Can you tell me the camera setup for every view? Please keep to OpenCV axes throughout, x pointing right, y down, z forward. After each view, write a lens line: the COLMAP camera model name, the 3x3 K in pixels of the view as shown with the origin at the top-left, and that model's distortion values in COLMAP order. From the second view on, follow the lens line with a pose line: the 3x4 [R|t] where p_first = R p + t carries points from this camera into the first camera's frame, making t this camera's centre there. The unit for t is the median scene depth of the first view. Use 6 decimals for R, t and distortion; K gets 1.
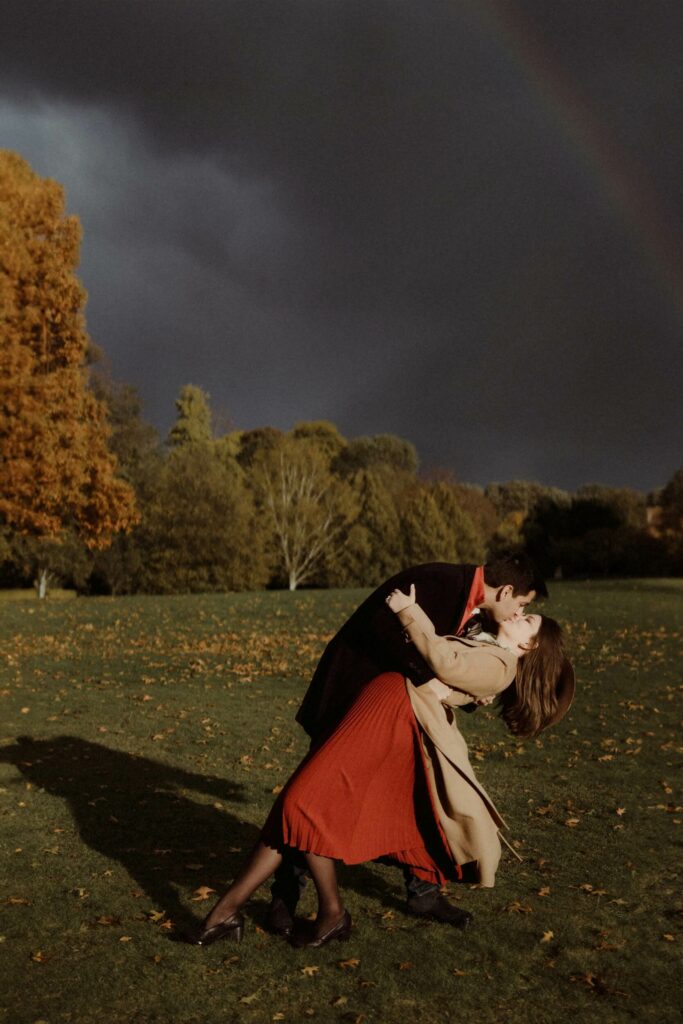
lens RADIAL K [[2957.2, 0, 340.7], [0, 2957.2, 512.3], [0, 0, 1]] dist [0.545342, 0.000000]
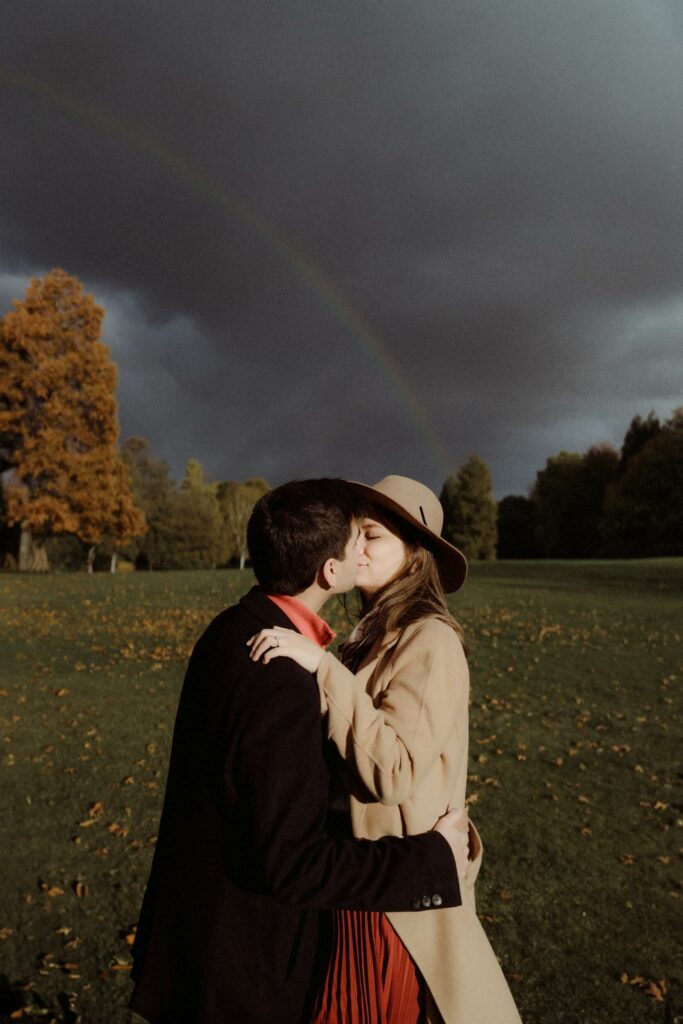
lens RADIAL K [[2957.2, 0, 341.9], [0, 2957.2, 512.2], [0, 0, 1]] dist [0.545342, 0.000000]
pose [[0.998897, 0.002519, 0.046880, -0.042302], [-0.001971, 0.999929, -0.011725, 0.015681], [-0.046907, 0.011620, 0.998832, -0.983618]]
